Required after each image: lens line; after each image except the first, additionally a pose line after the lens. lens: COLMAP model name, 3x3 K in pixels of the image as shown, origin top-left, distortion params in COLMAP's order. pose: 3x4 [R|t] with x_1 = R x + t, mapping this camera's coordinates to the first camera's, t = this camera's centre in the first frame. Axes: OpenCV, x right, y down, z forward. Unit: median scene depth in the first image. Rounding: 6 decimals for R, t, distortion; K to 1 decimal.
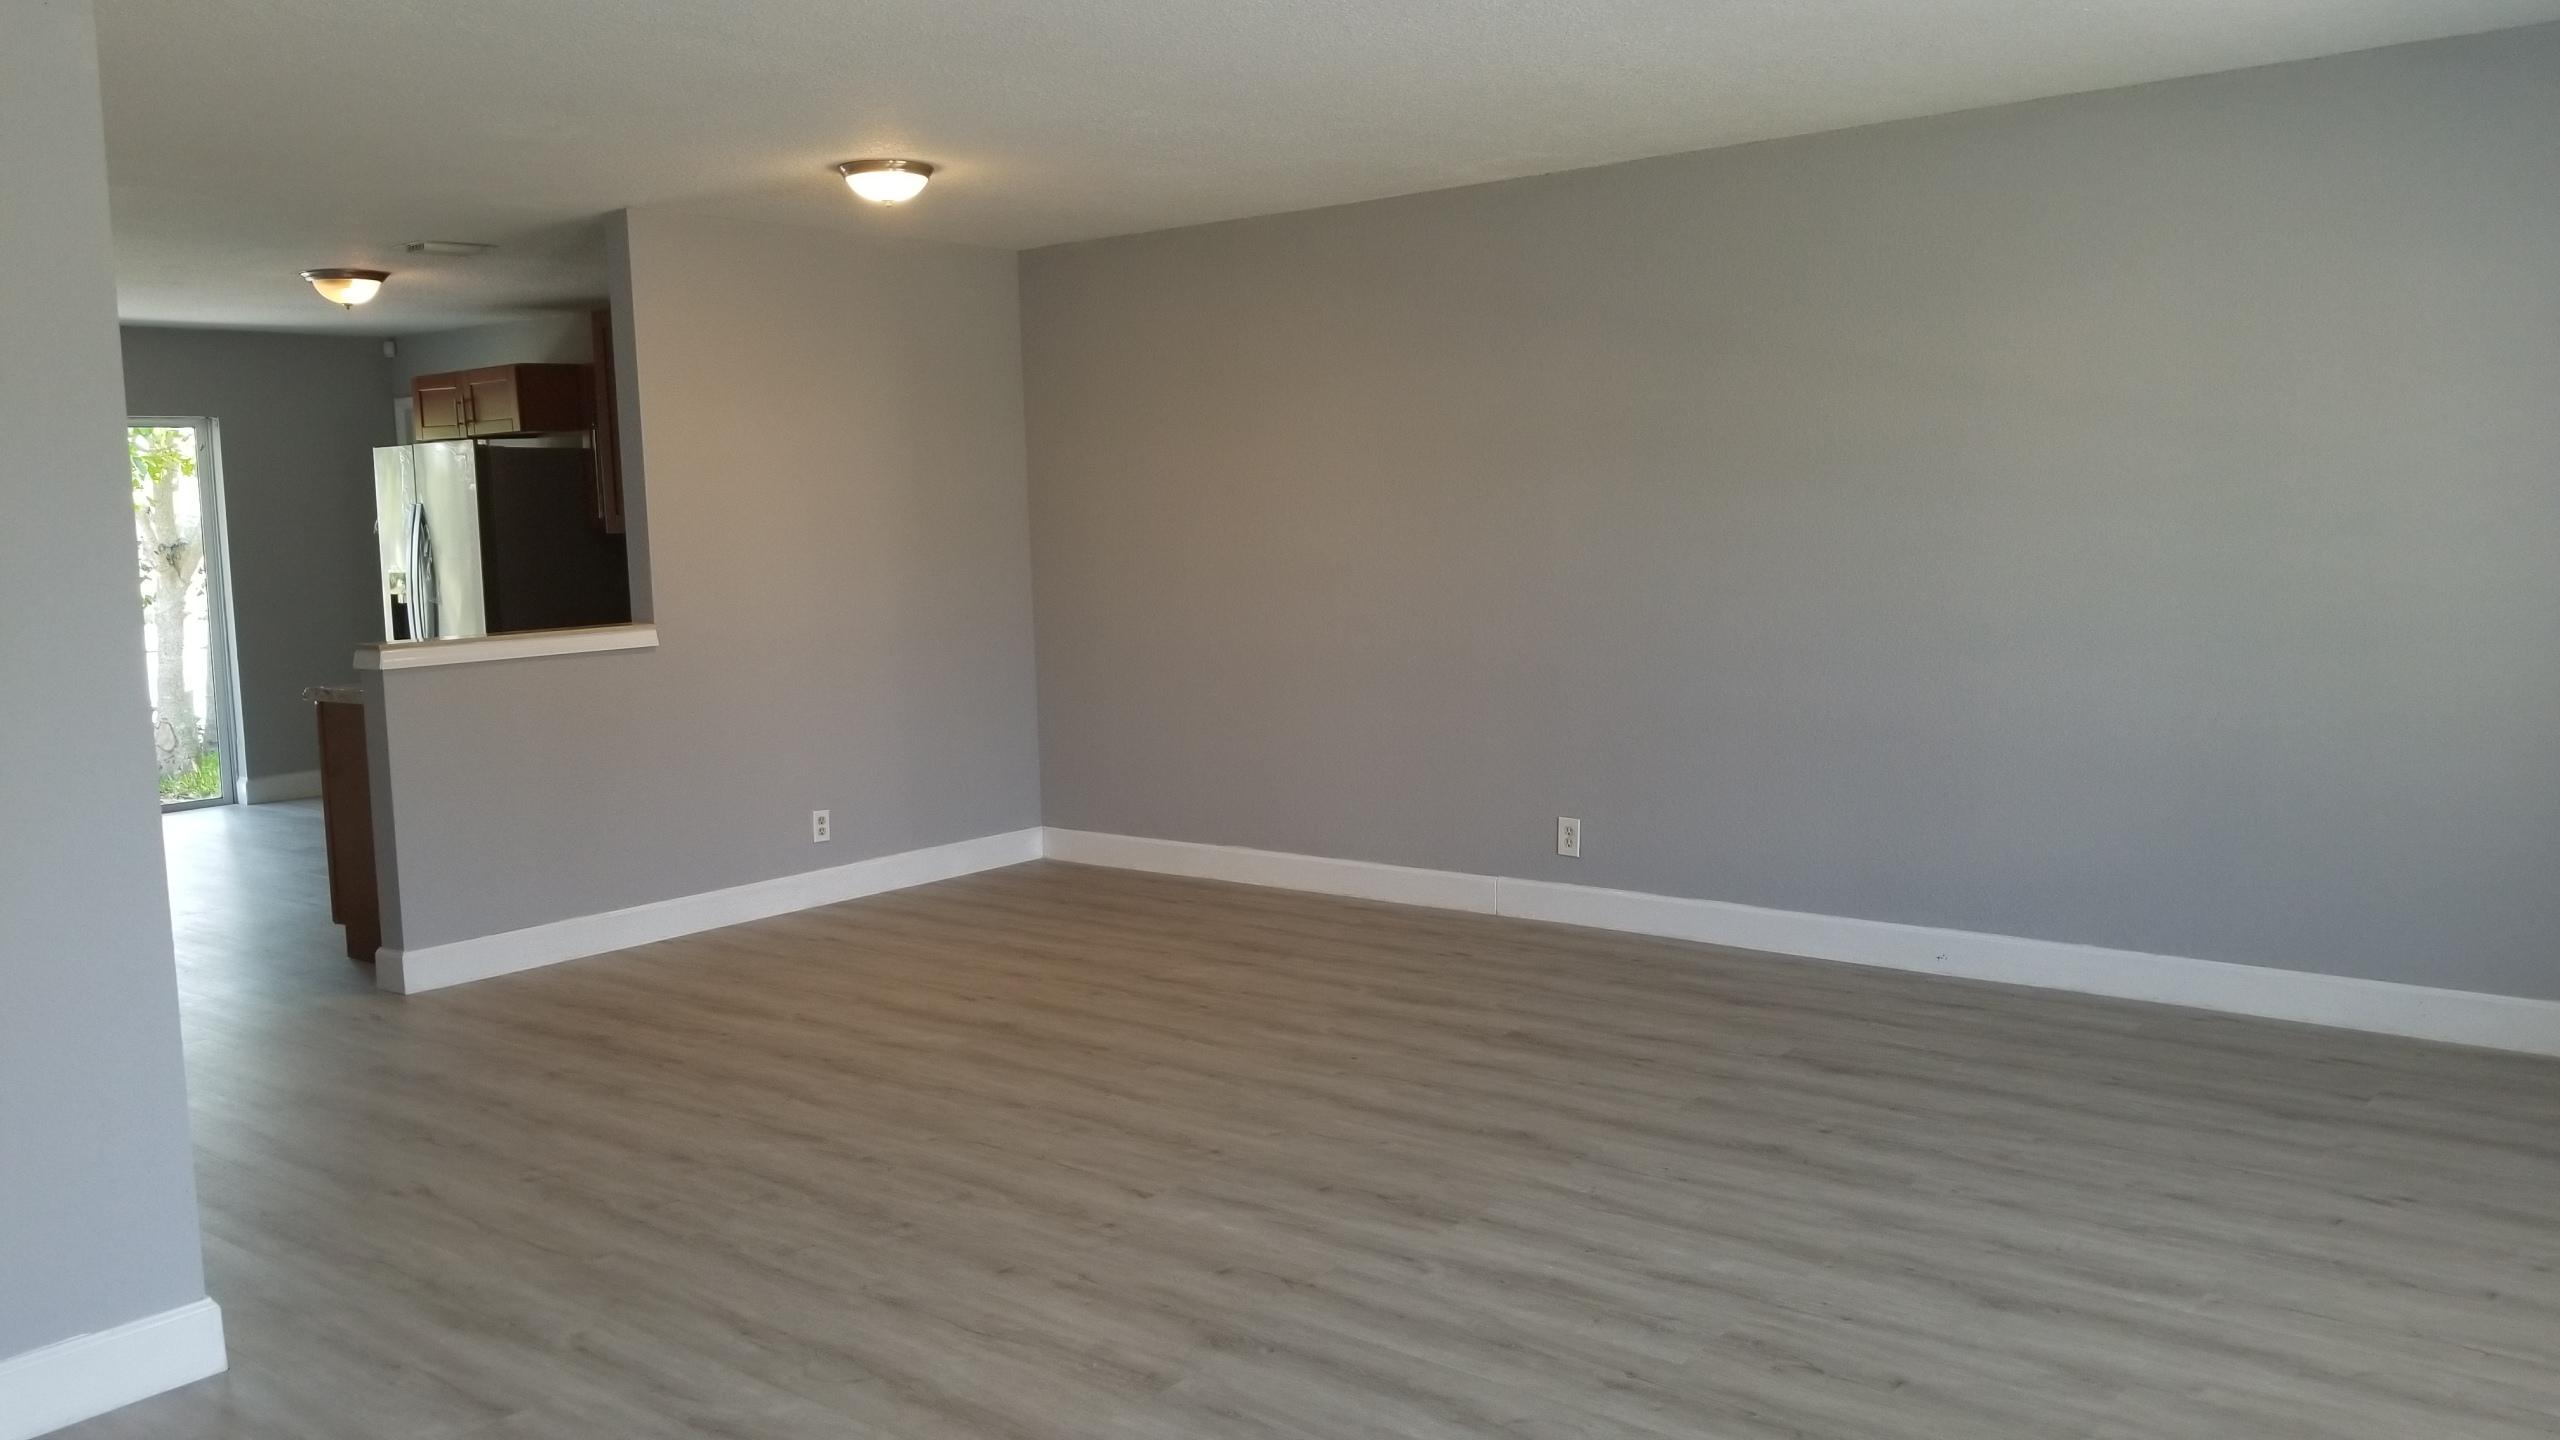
lens RADIAL K [[1991.1, 0, 1260.8], [0, 1991.1, 690.2], [0, 0, 1]] dist [0.115013, -0.202085]
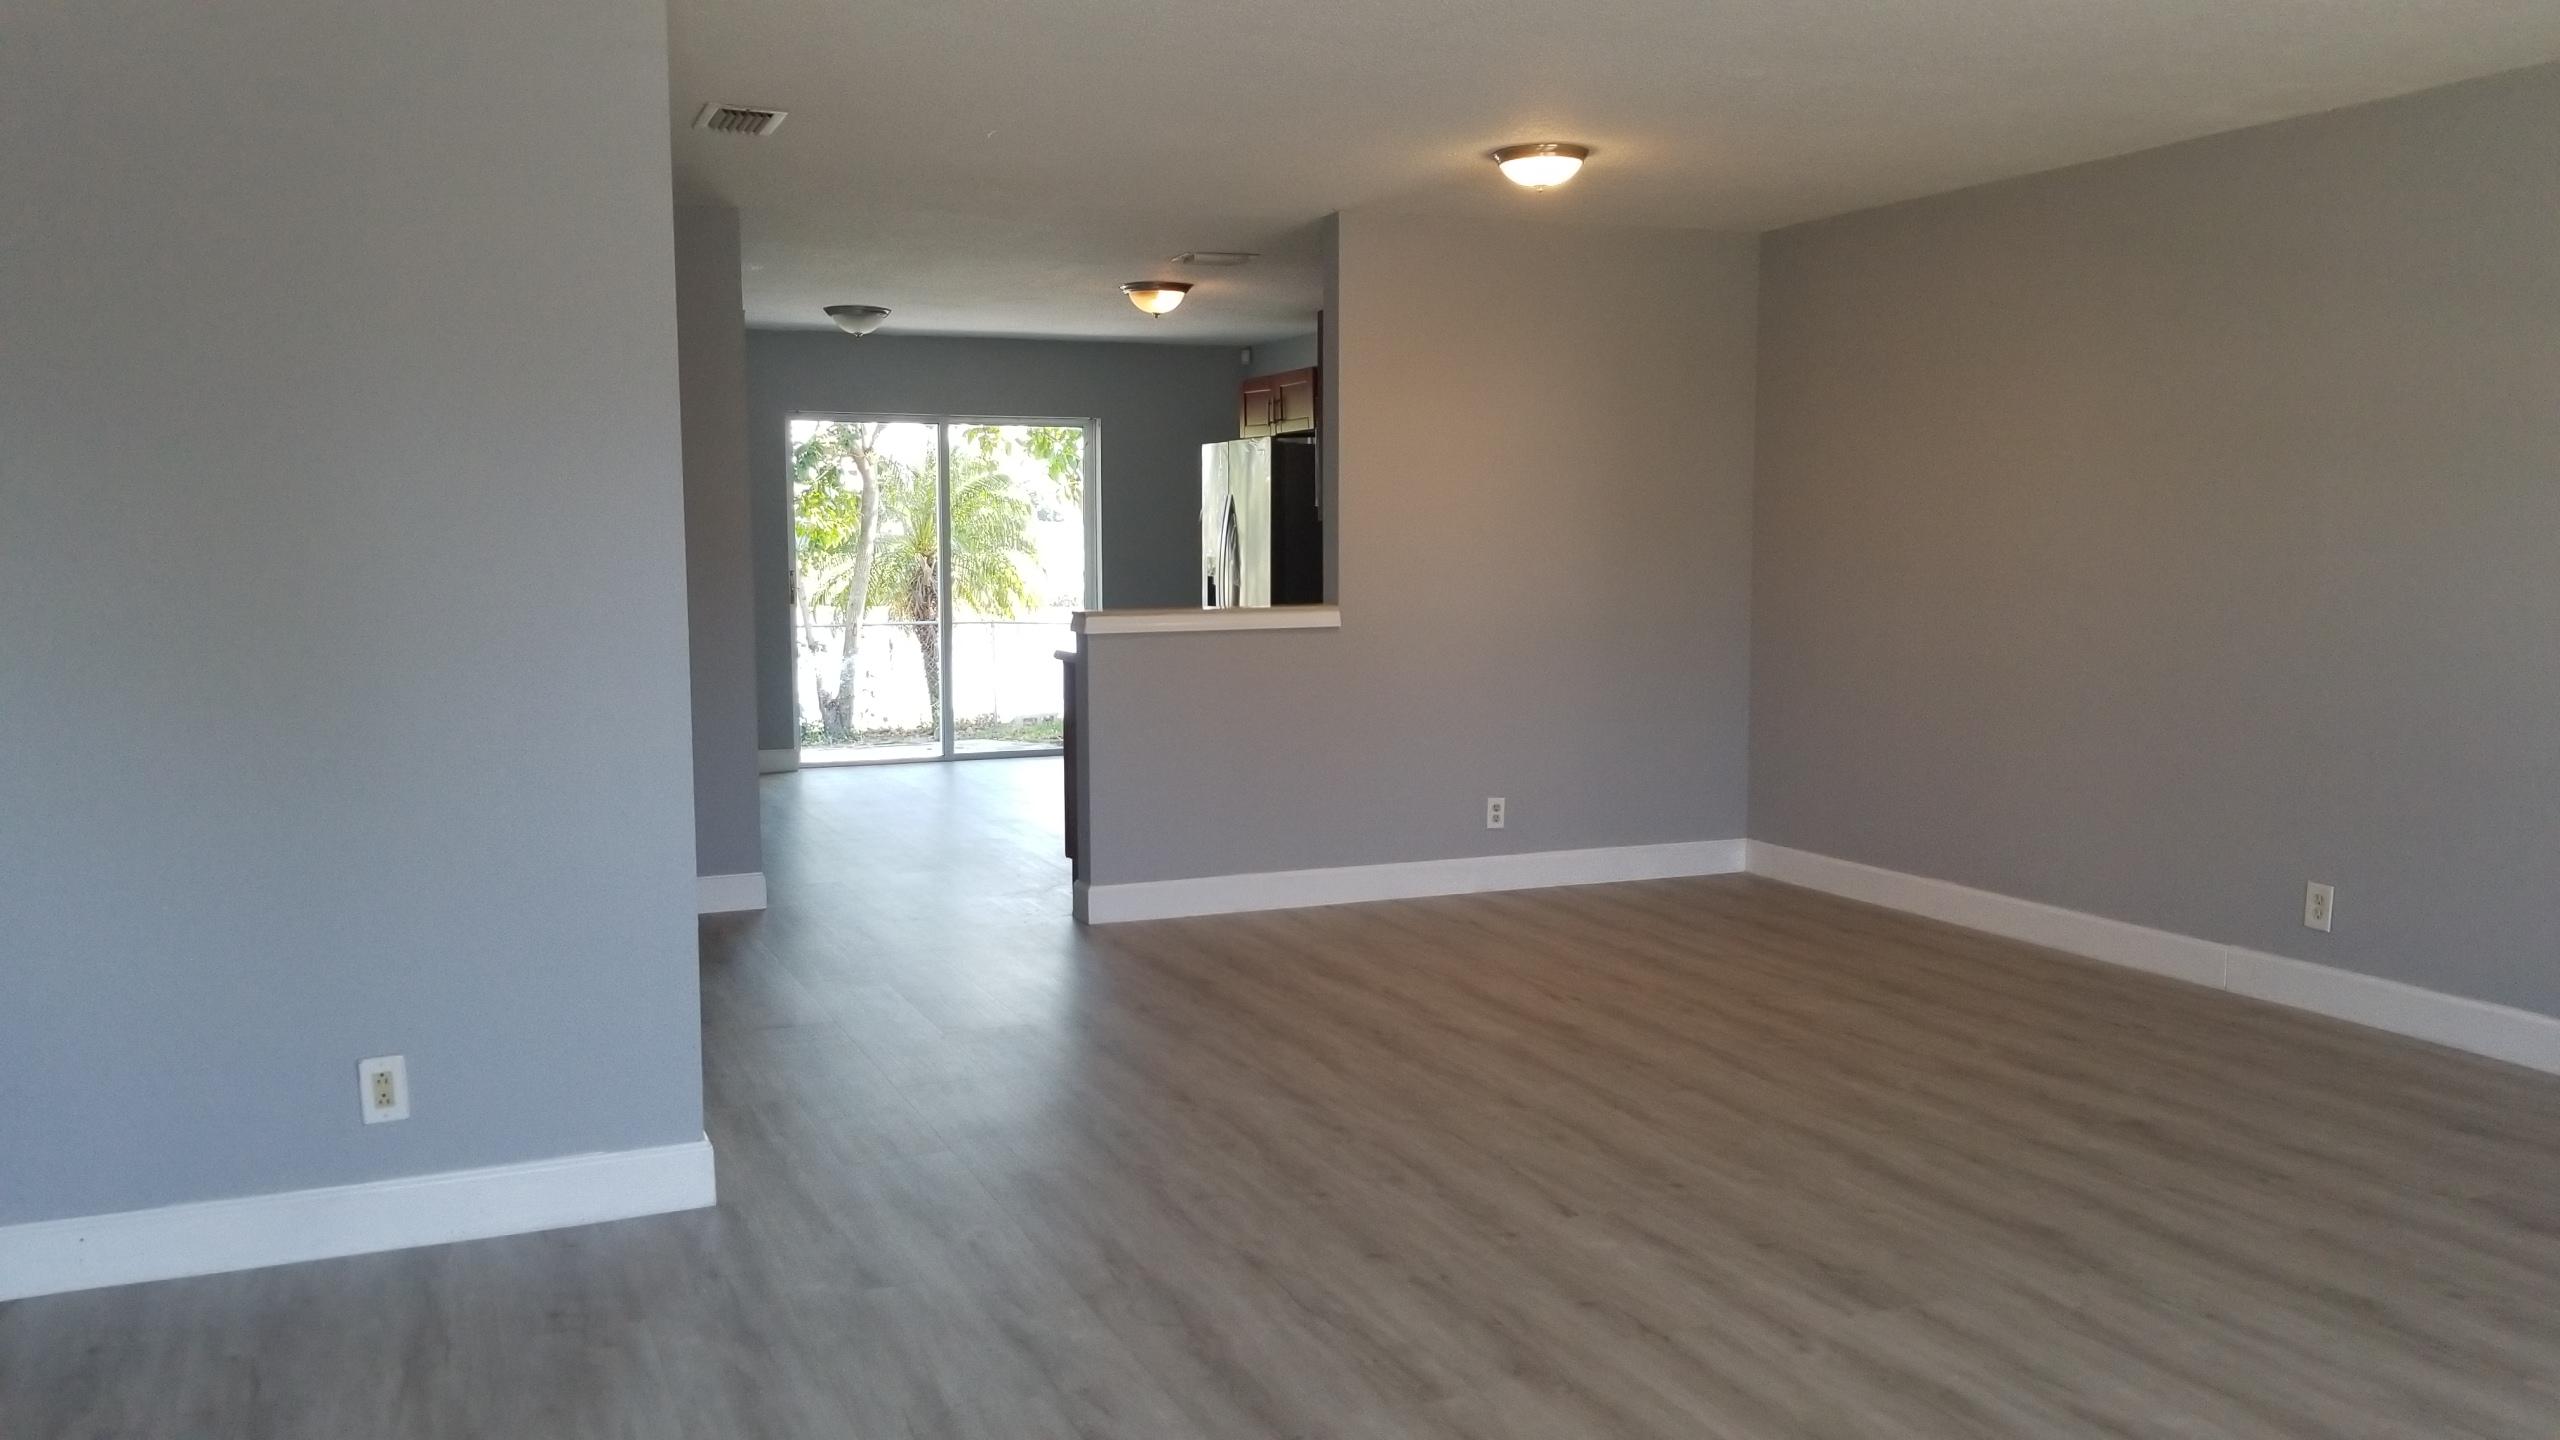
lens RADIAL K [[1991.1, 0, 1260.8], [0, 1991.1, 690.2], [0, 0, 1]] dist [0.115013, -0.202085]
pose [[0.884571, 0.061310, -0.462358, 0.180733], [-0.063914, 0.997905, 0.010045, 0.004450], [0.462005, 0.020665, 0.886636, 0.067485]]
